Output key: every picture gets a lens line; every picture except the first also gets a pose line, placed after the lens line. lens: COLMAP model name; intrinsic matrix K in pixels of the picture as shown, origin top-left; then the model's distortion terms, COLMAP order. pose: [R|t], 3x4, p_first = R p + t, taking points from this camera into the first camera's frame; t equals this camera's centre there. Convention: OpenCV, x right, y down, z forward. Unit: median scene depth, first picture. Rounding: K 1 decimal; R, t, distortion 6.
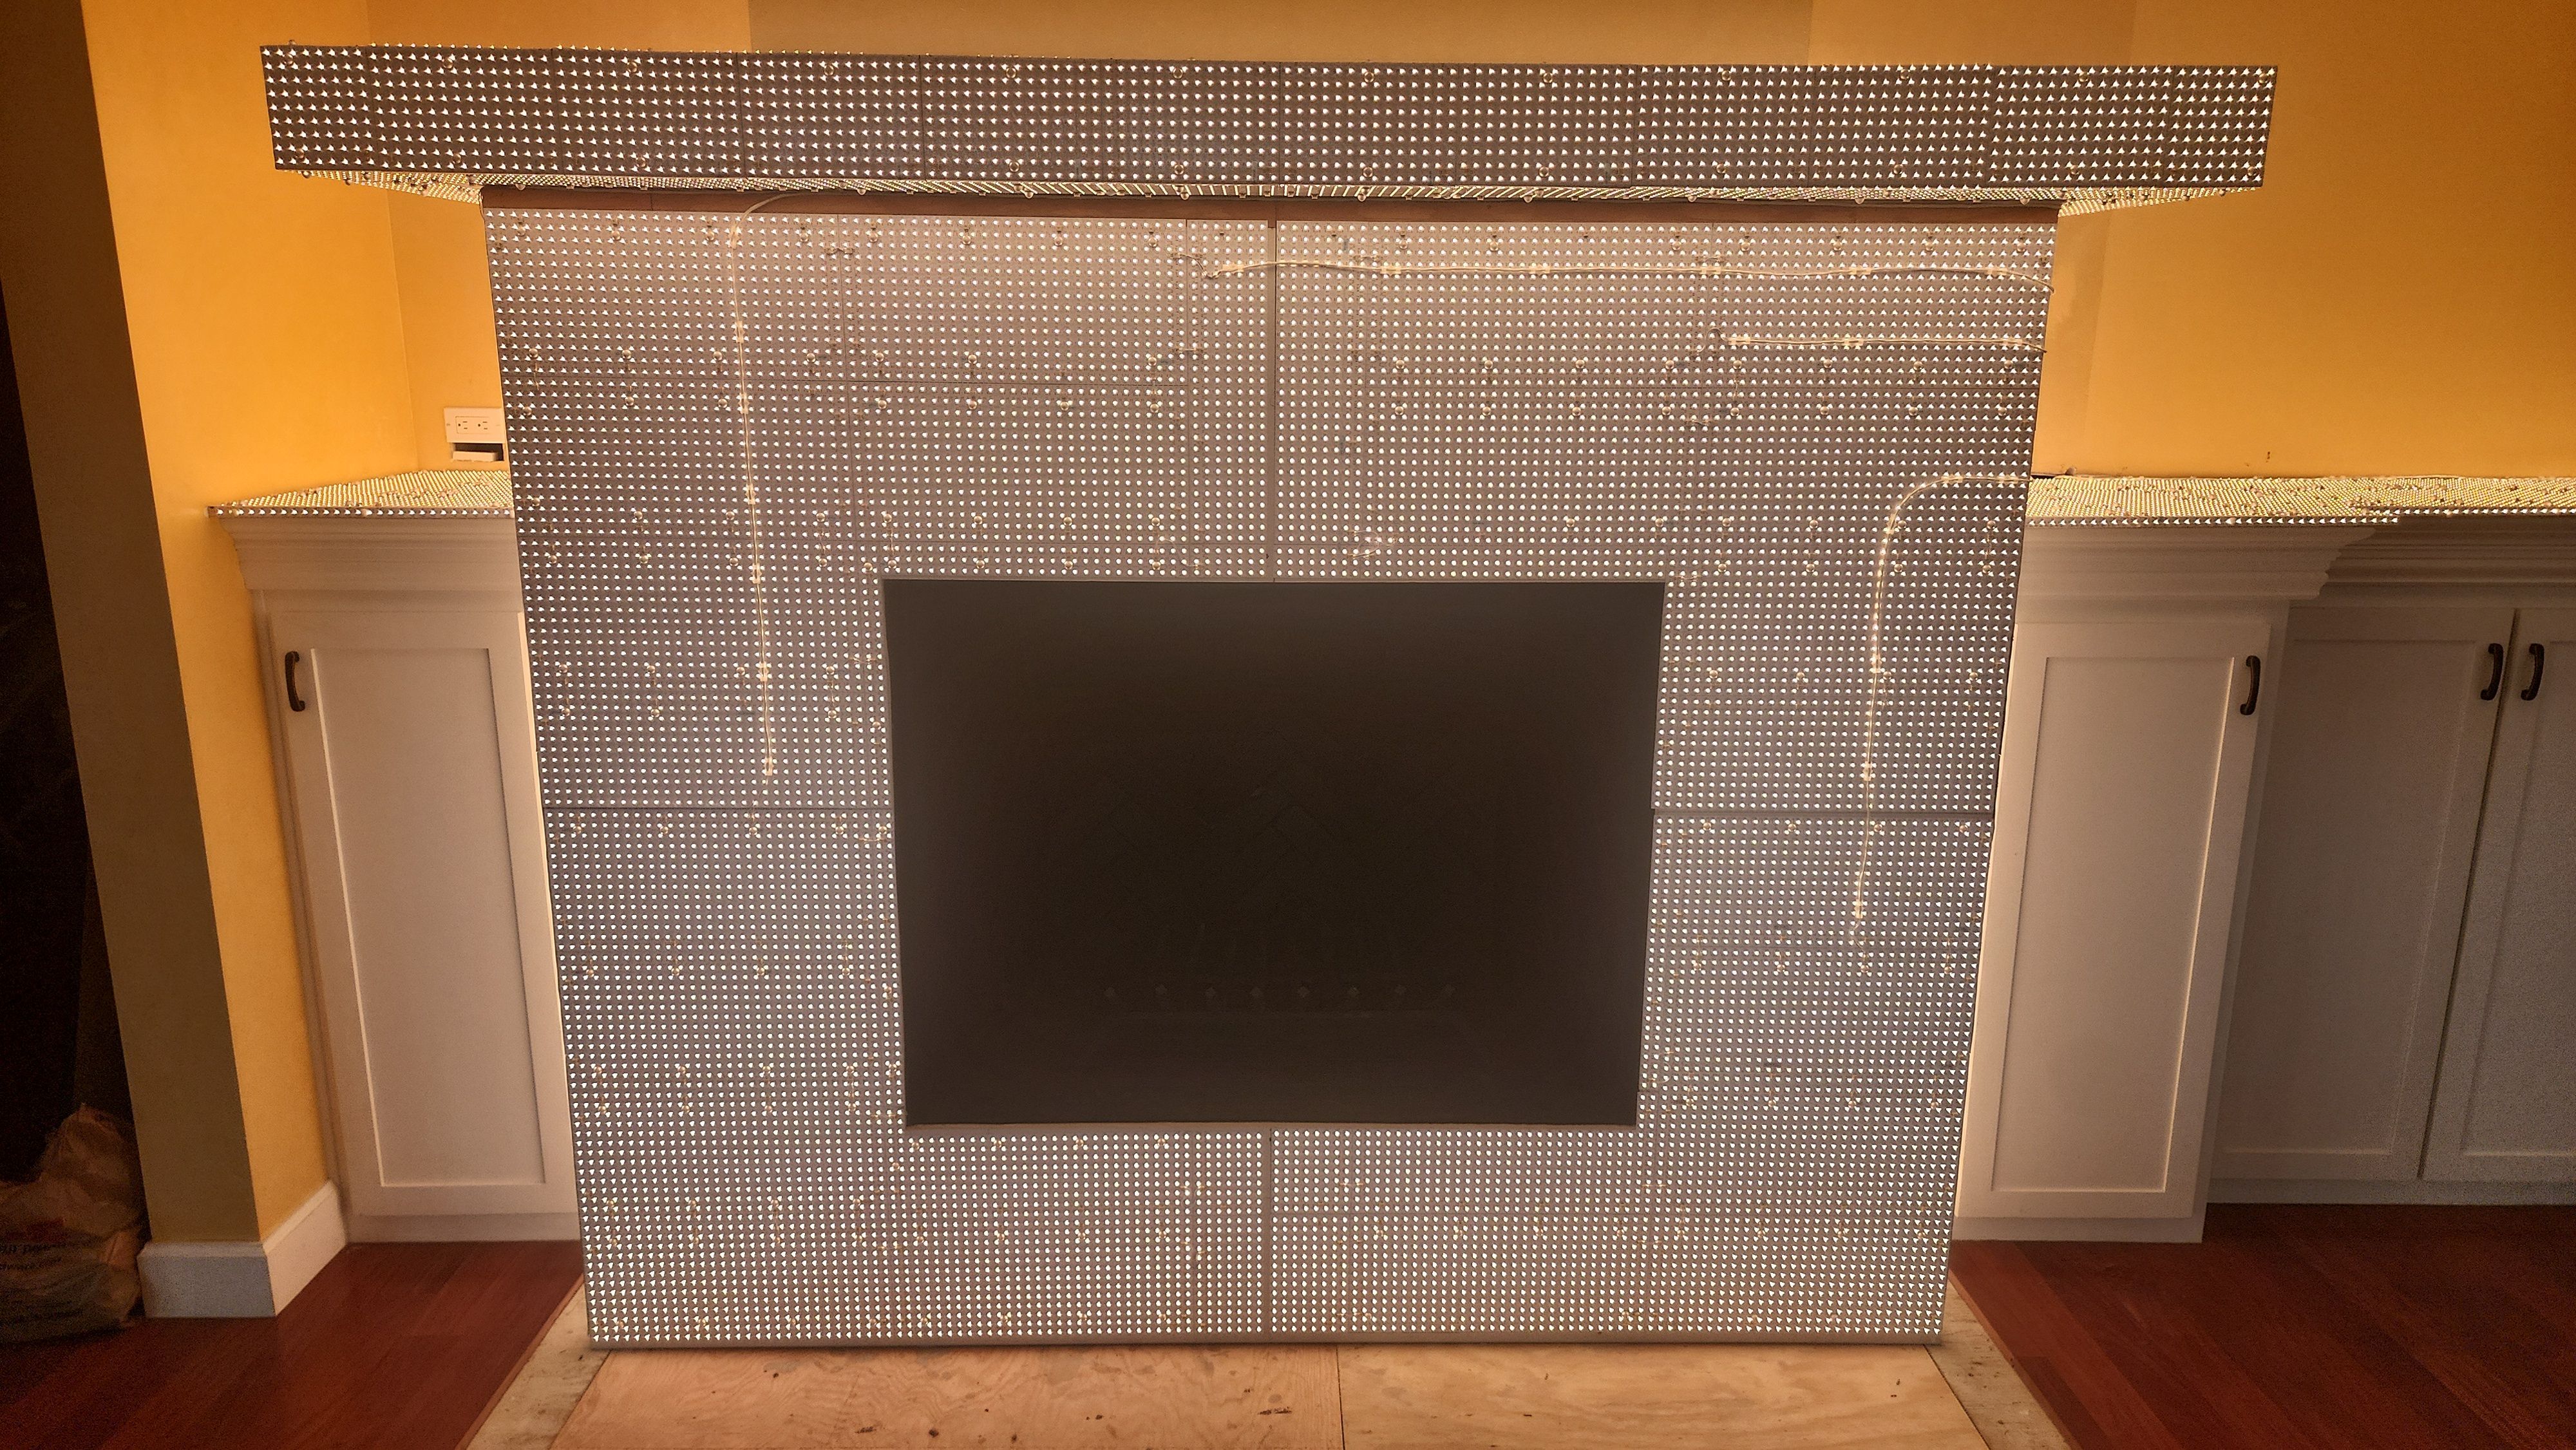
lens RADIAL K [[1728.2, 0, 1288.0], [0, 1728.2, 725.0], [0, 0, 1]] dist [0.060011, -0.051618]
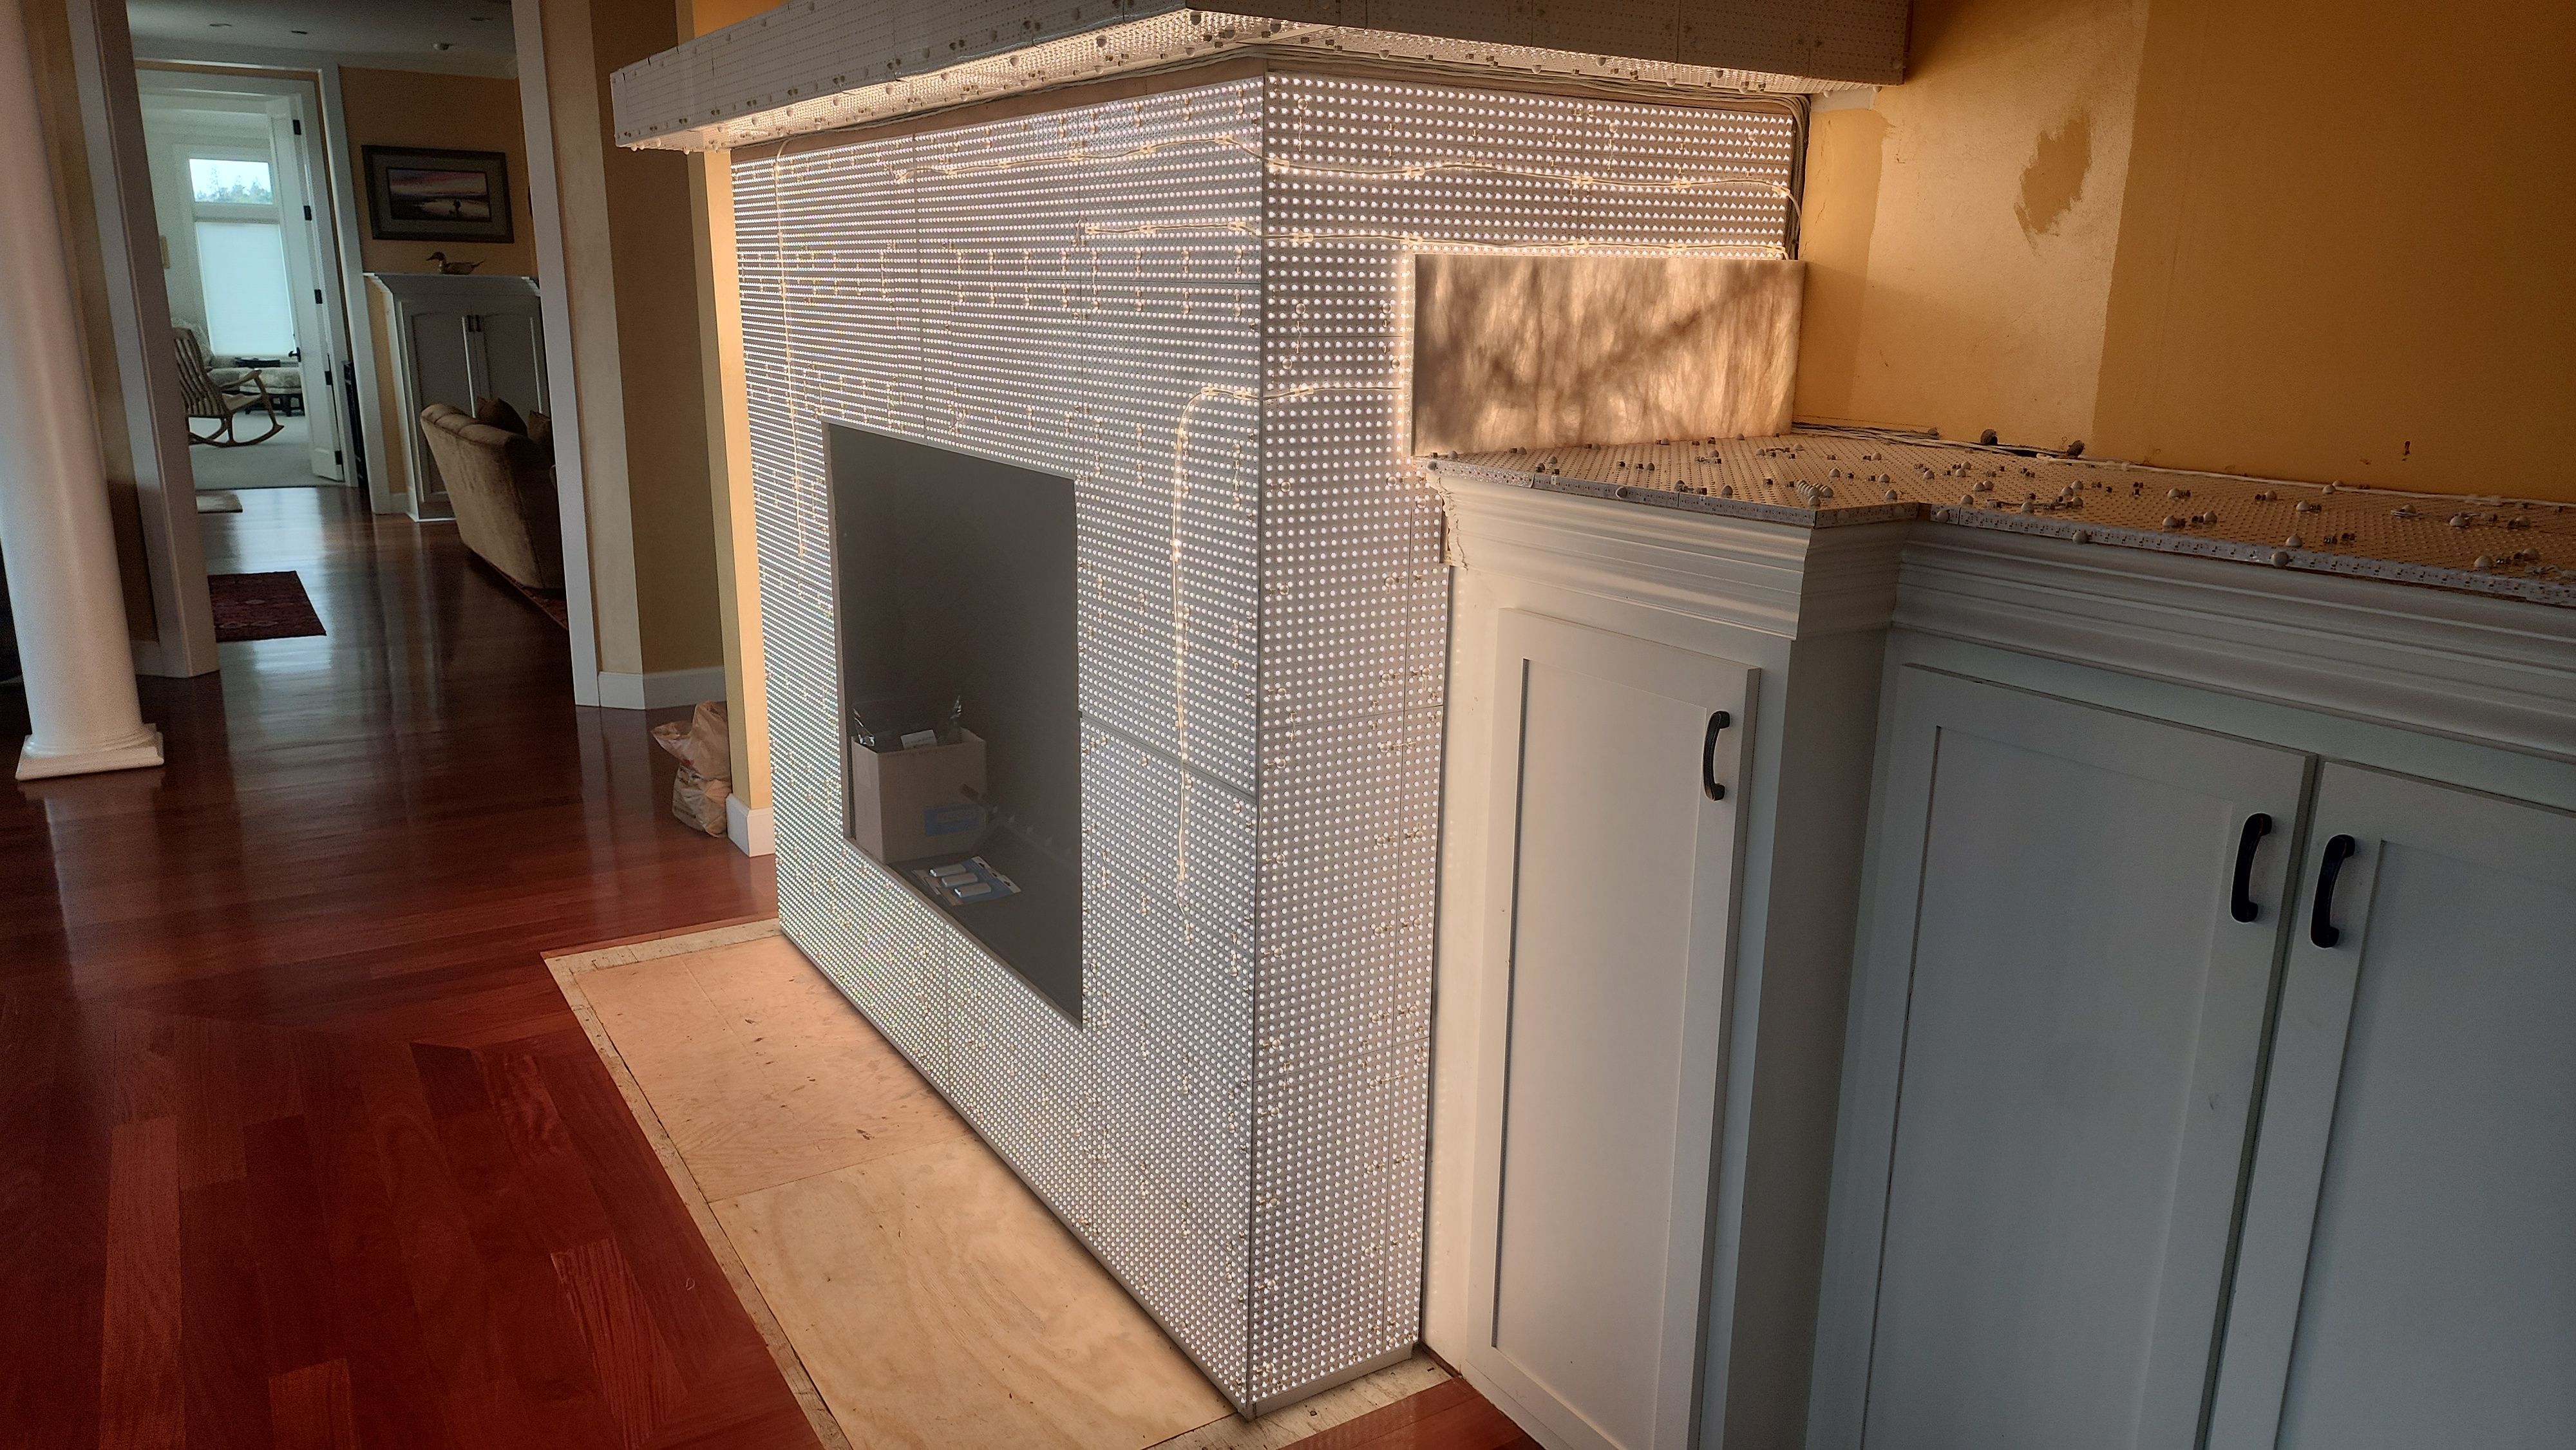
lens RADIAL K [[1727.4, 0, 1280.6], [0, 1727.4, 736.2], [0, 0, 1]] dist [0.118483, -0.176192]
pose [[0.517171, 0.215652, -0.828268, 1.091220], [-0.204634, 0.970825, 0.124996, -0.084882], [0.831059, 0.104848, 0.546213, 0.549836]]
